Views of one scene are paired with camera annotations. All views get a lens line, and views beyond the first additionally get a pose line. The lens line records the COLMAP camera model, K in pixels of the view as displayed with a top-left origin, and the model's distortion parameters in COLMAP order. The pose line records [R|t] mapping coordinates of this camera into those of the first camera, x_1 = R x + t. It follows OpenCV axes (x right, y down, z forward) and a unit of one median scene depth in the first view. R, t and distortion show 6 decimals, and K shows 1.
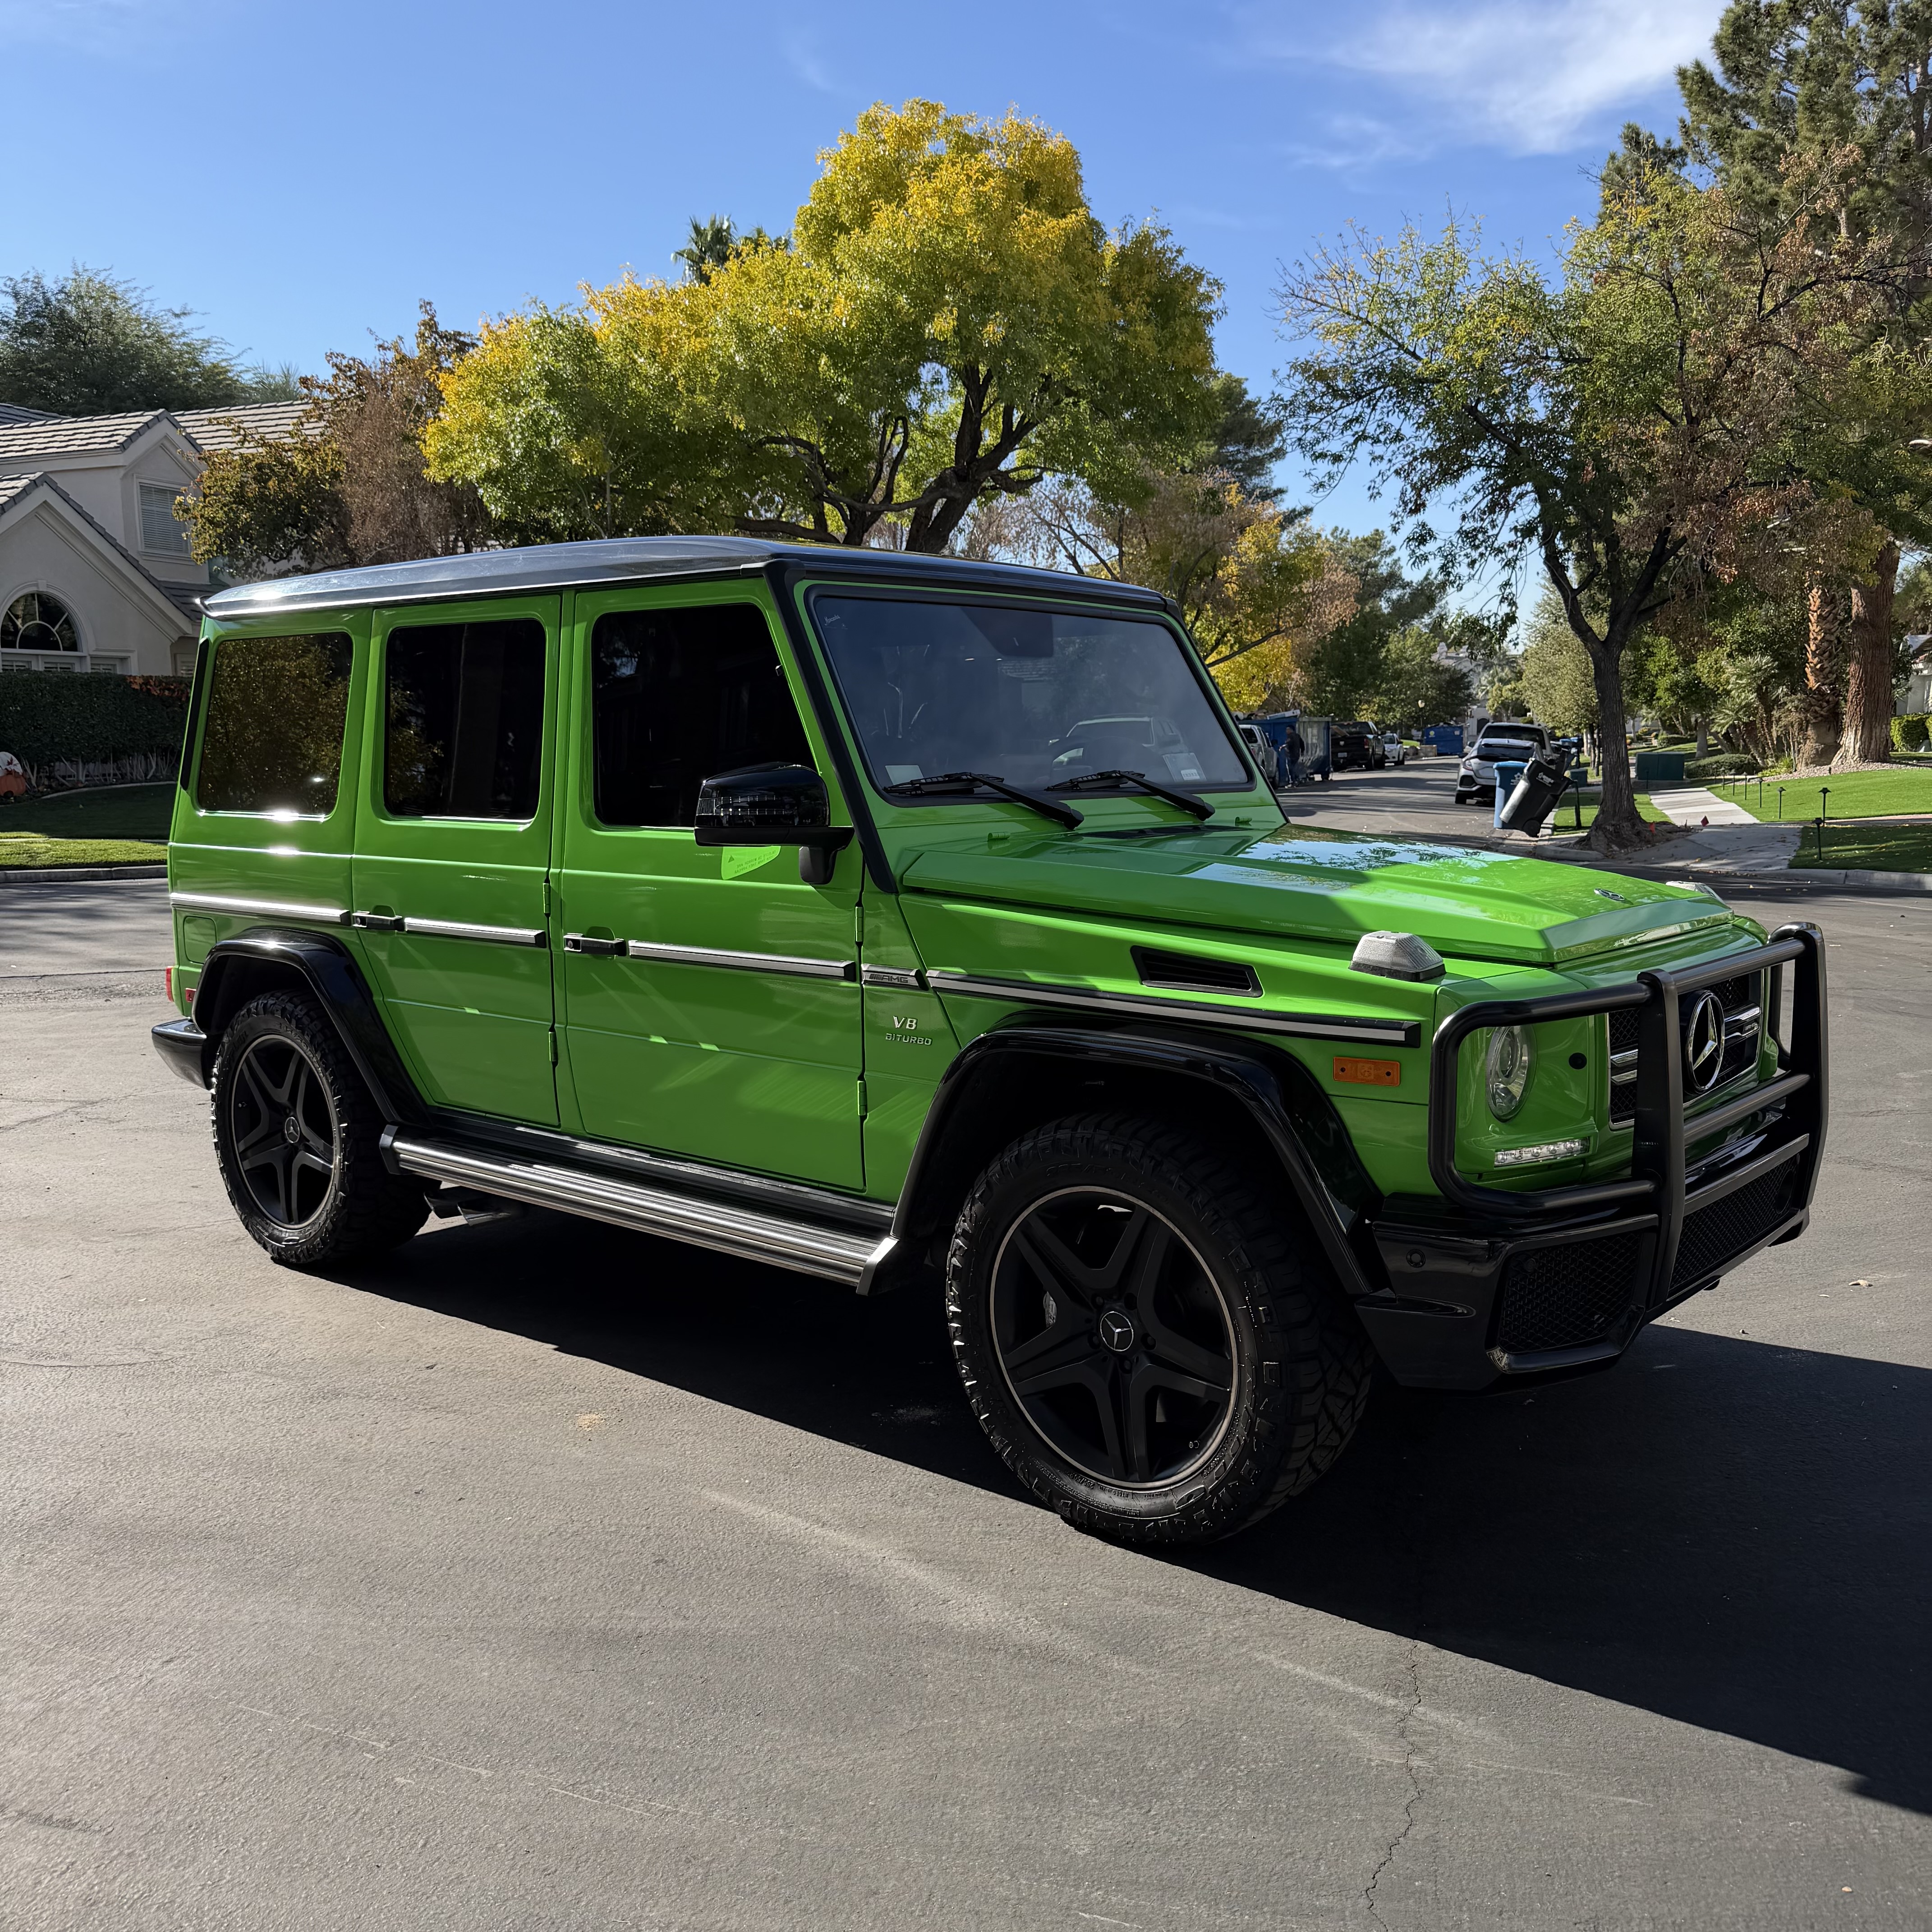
lens RADIAL K [[1873.2, 0, 946.0], [0, 1873.2, 963.1], [0, 0, 1]] dist [-0.005076, 0.000000]
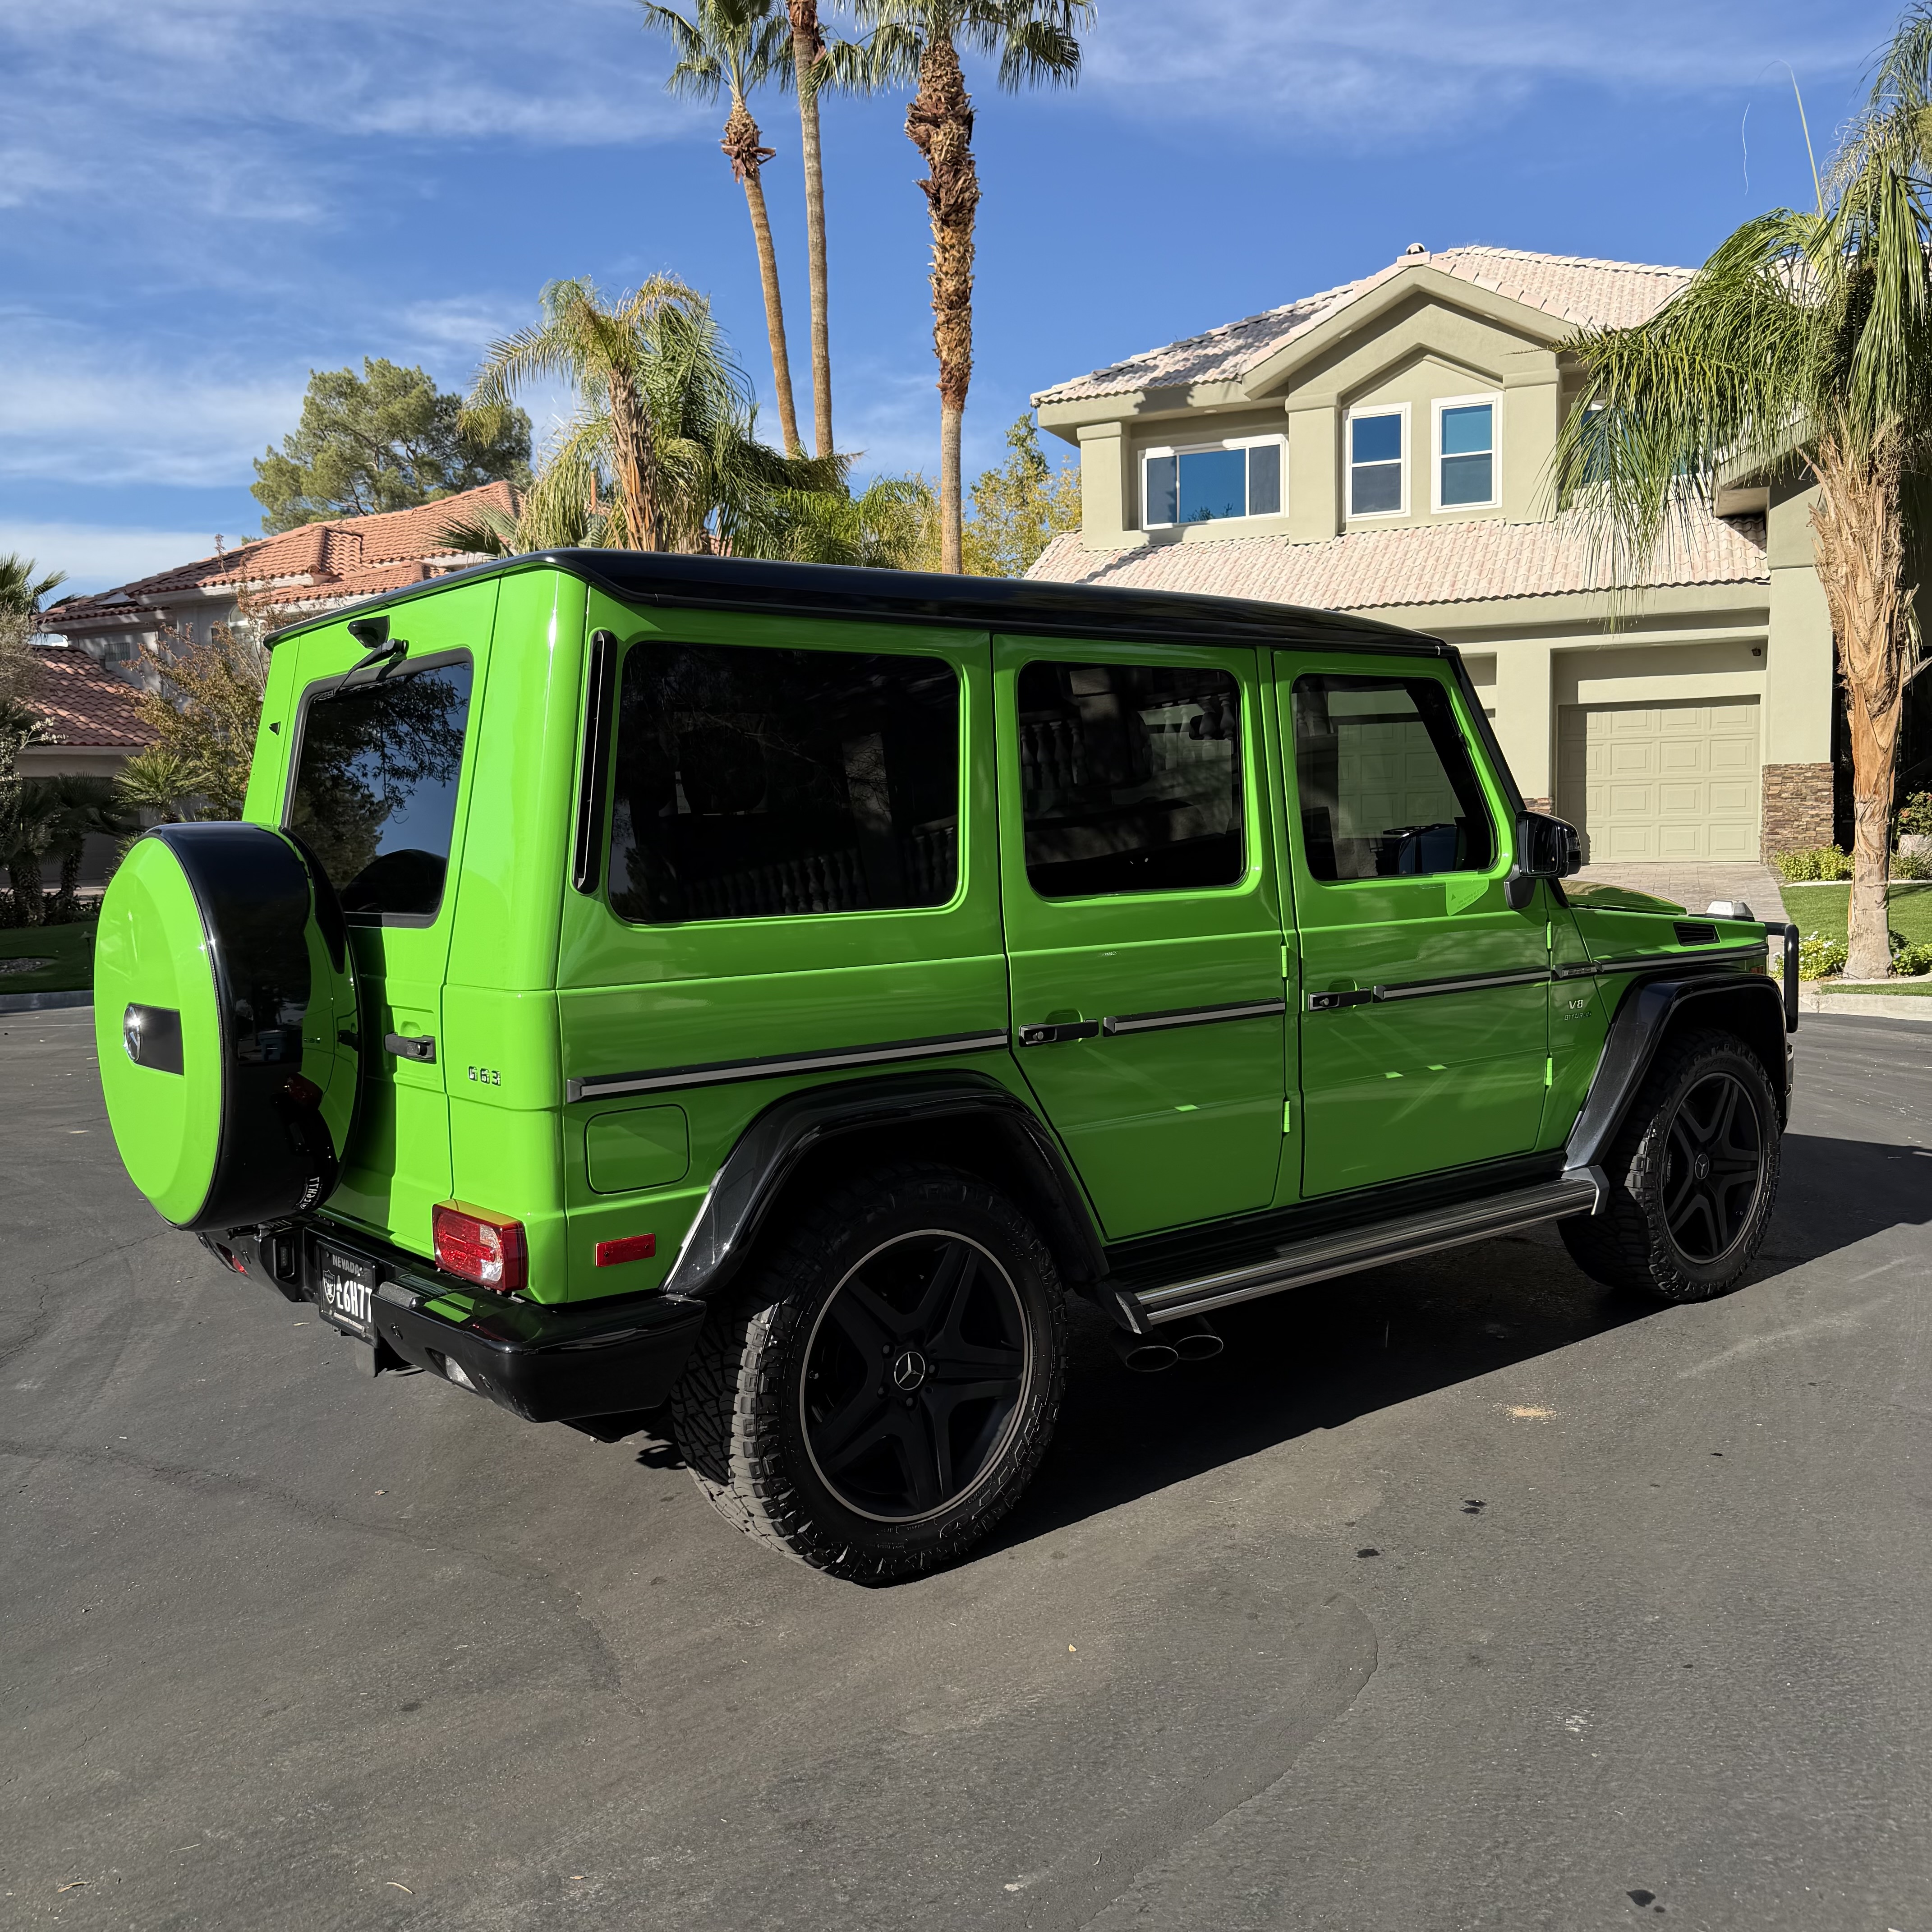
lens RADIAL K [[1873.2, 0, 964.9], [0, 1873.2, 963.2], [0, 0, 1]] dist [-0.005076, 0.000000]
pose [[0.141555, -0.097943, 0.985073, -1.154647], [0.116451, 0.989832, 0.081682, -0.130095], [-0.983057, 0.103150, 0.151521, 1.010865]]
